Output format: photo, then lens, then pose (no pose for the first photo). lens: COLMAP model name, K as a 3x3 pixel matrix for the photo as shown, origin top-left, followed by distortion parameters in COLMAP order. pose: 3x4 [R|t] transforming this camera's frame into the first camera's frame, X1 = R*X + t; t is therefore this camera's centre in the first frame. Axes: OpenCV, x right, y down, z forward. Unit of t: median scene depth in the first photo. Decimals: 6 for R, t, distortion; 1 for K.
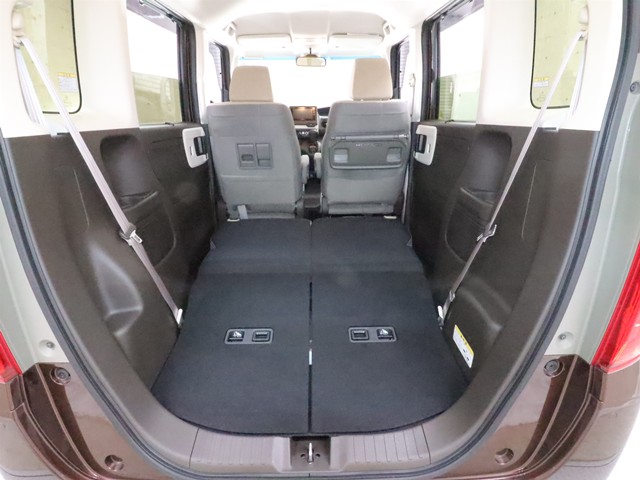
lens RADIAL K [[332.4, 0, 319.4], [0, 332.4, 239.3], [0, 0, 1]] dist [-0.002352, -0.004184]
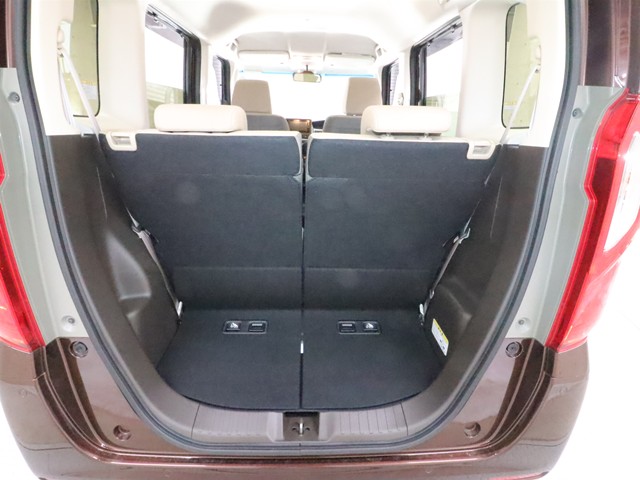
lens RADIAL K [[332.4, 0, 319.3], [0, 332.4, 240.5], [0, 0, 1]] dist [-0.002352, -0.004184]
pose [[0.999199, 0.026285, 0.030166, -0.015262], [-0.025279, 0.999126, -0.033280, 0.053944], [-0.031015, 0.032490, 0.998991, -0.127189]]
